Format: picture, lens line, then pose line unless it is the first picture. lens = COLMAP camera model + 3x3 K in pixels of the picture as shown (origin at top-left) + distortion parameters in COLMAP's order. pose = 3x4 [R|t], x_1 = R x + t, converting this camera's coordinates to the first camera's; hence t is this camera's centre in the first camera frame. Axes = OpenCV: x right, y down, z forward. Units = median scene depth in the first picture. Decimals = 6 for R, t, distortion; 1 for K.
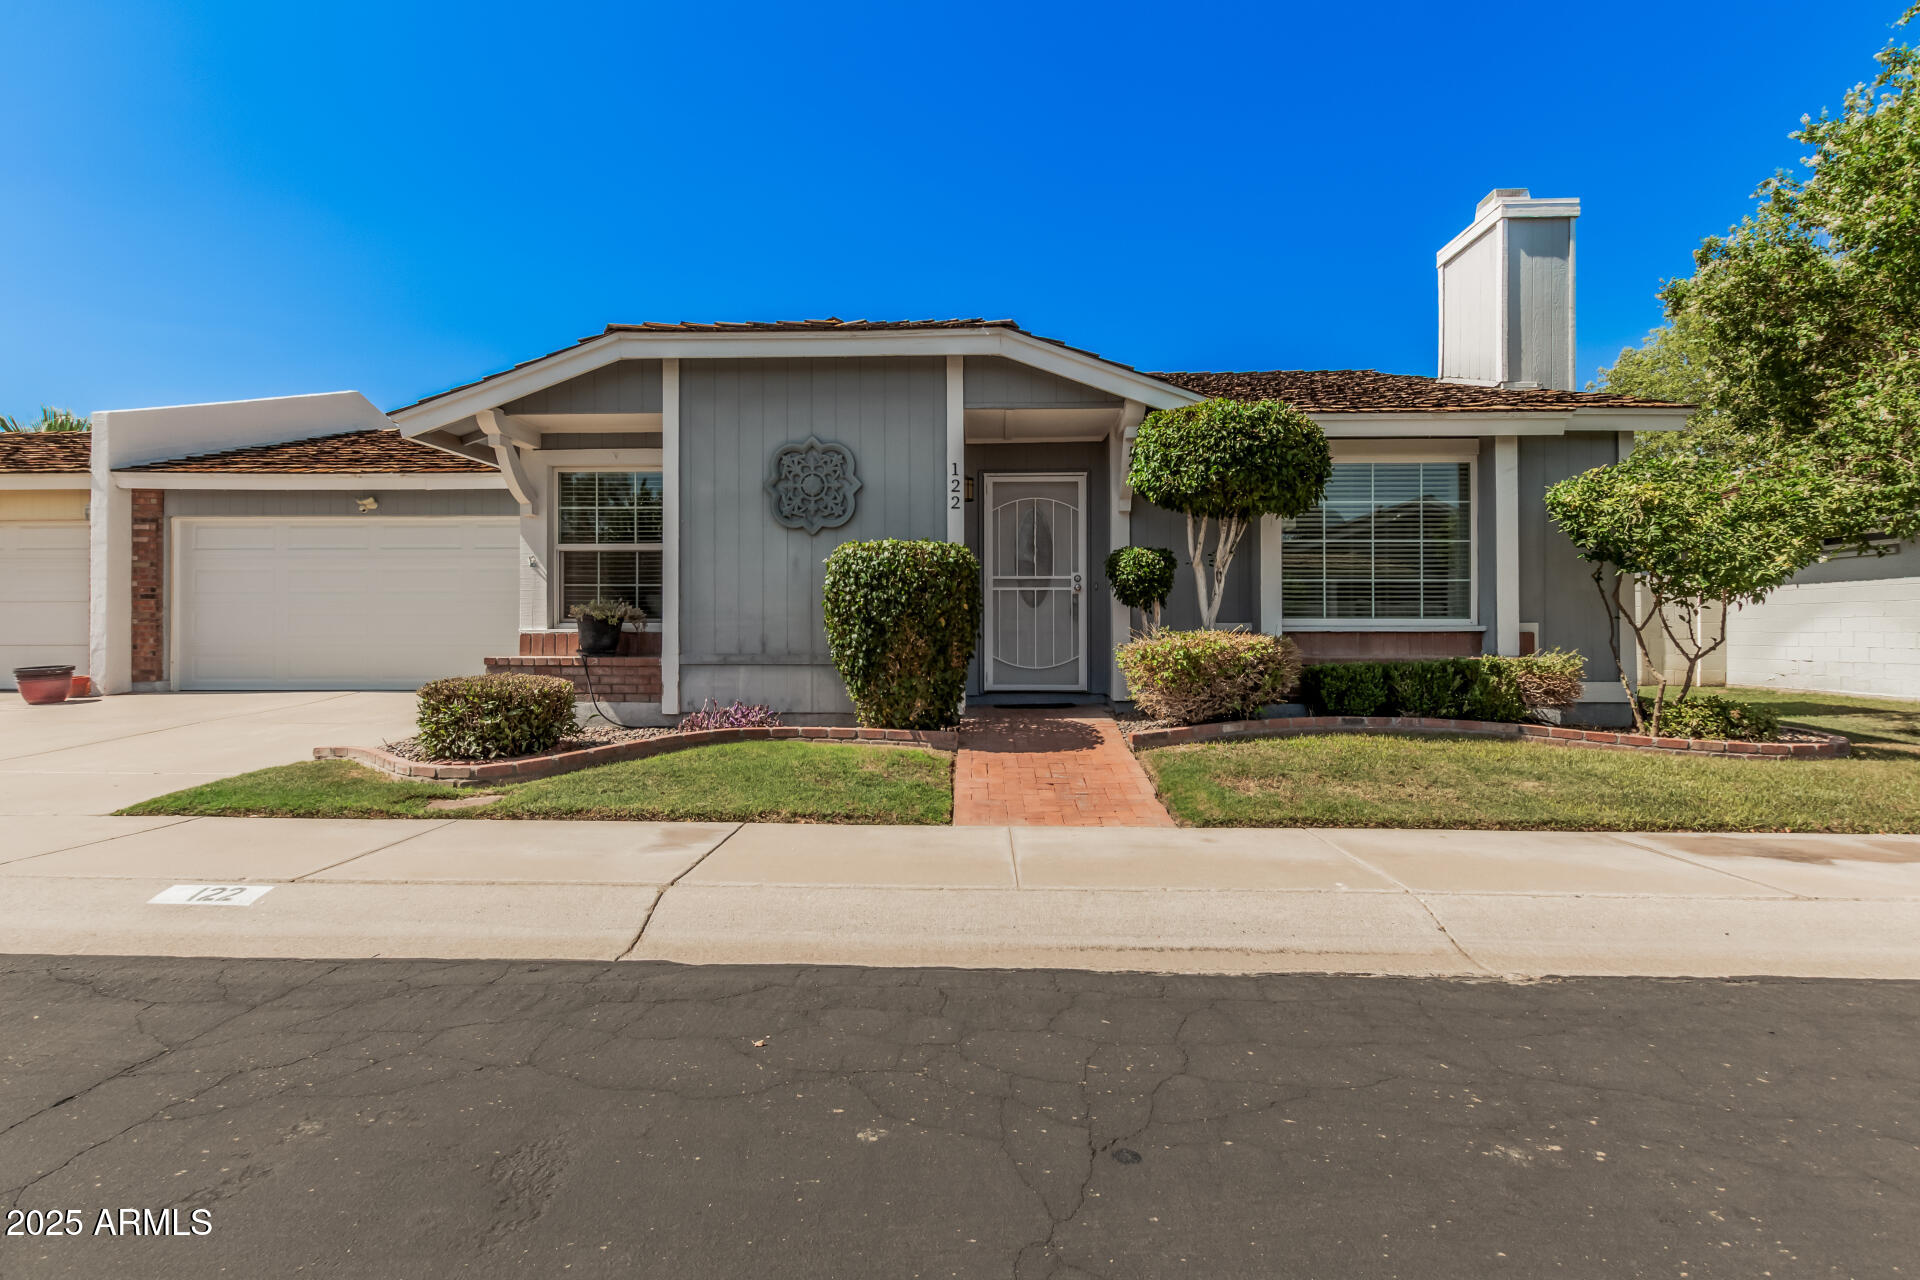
lens RADIAL K [[641.7, 0, 957.2], [0, 641.7, 635.4], [0, 0, 1]] dist [0.002424, 0.000026]
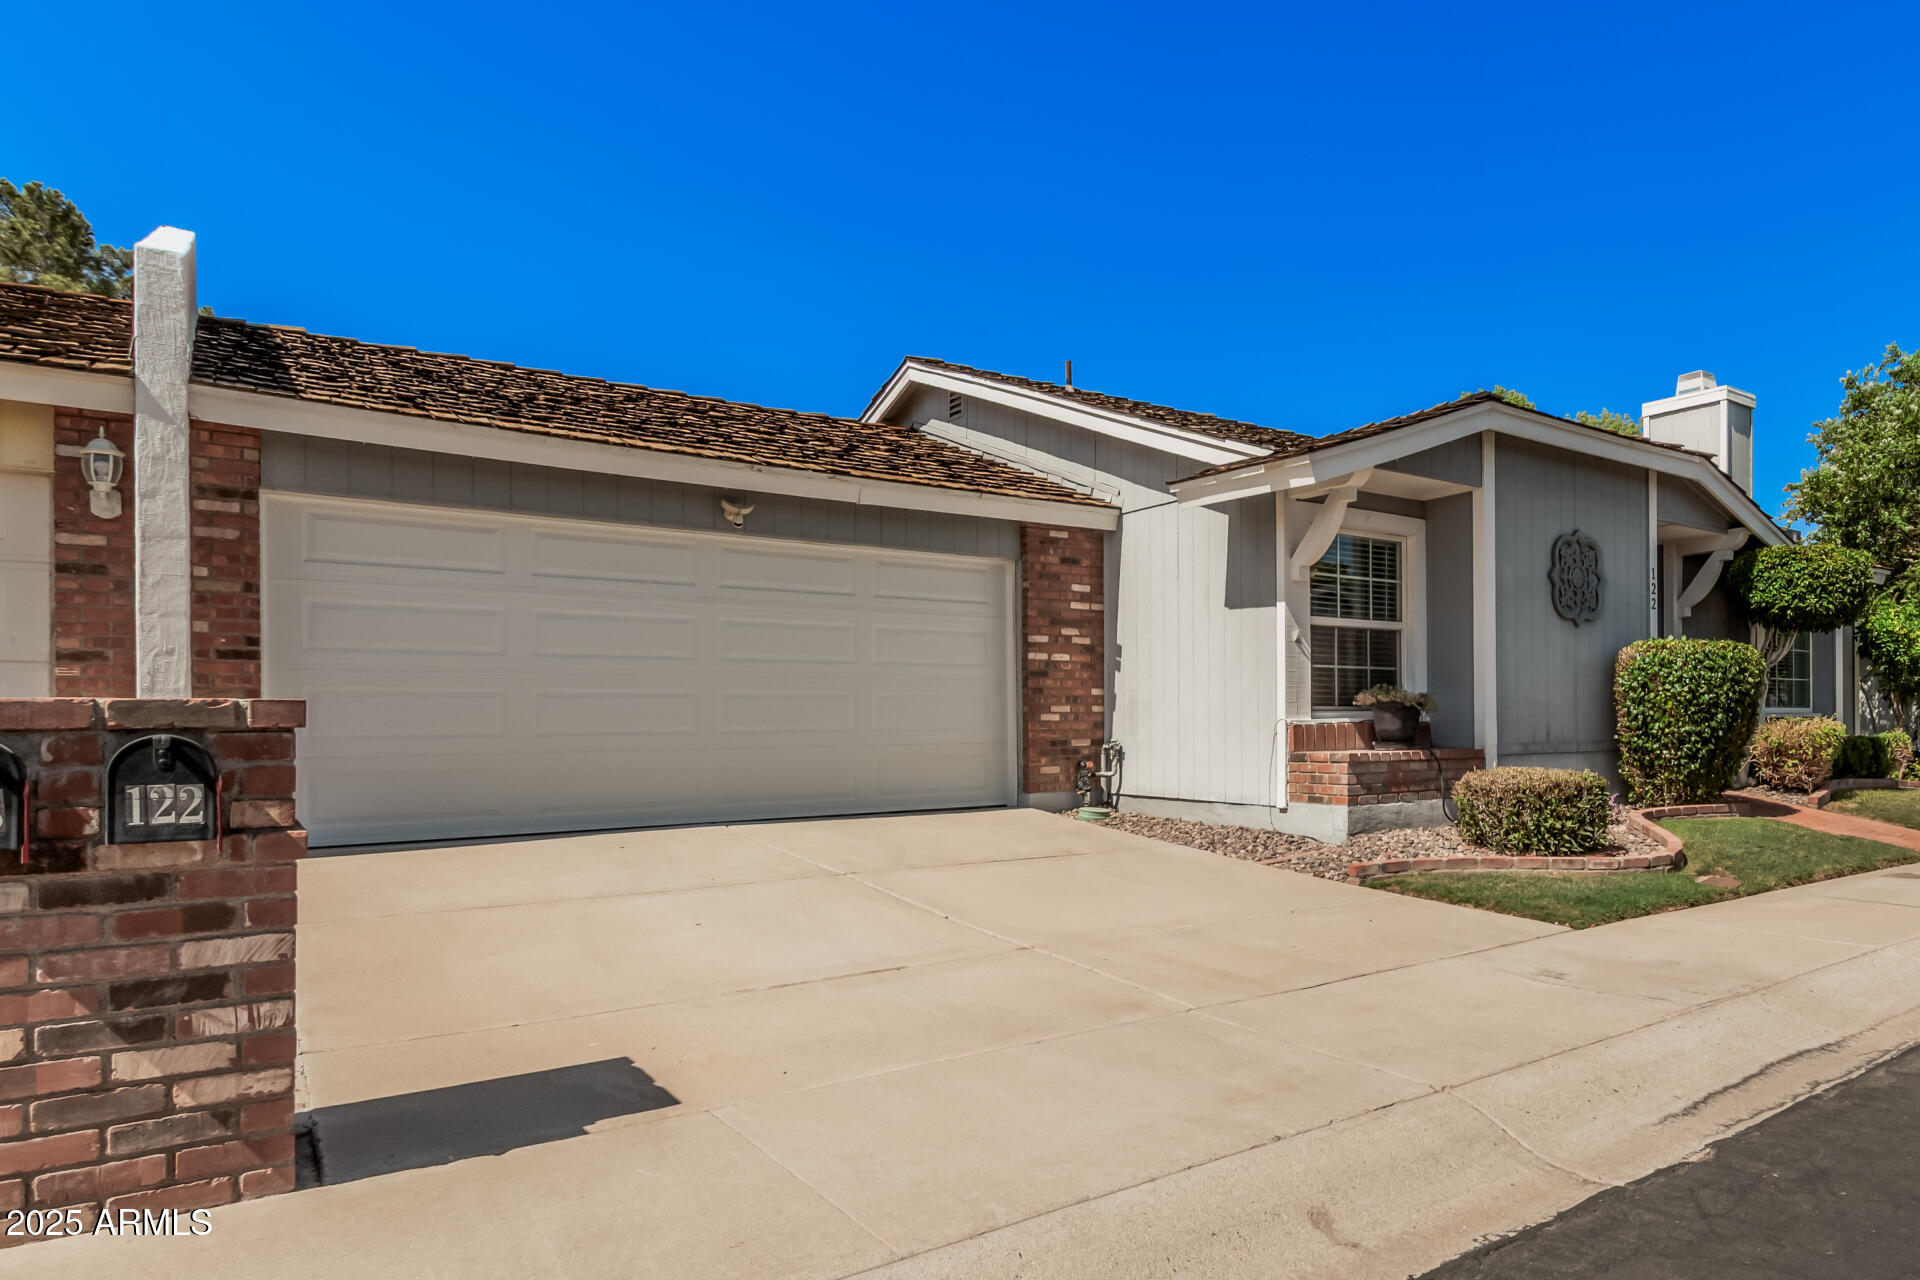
lens RADIAL K [[890.9, 0, 939.5], [0, 890.9, 717.5], [0, 0, 1]] dist [0.008177, -0.001288]
pose [[0.864175, -0.008796, 0.503114, -1.179400], [0.005206, 0.999950, 0.008540, -0.017875], [-0.503164, -0.004760, 0.864178, 0.178700]]
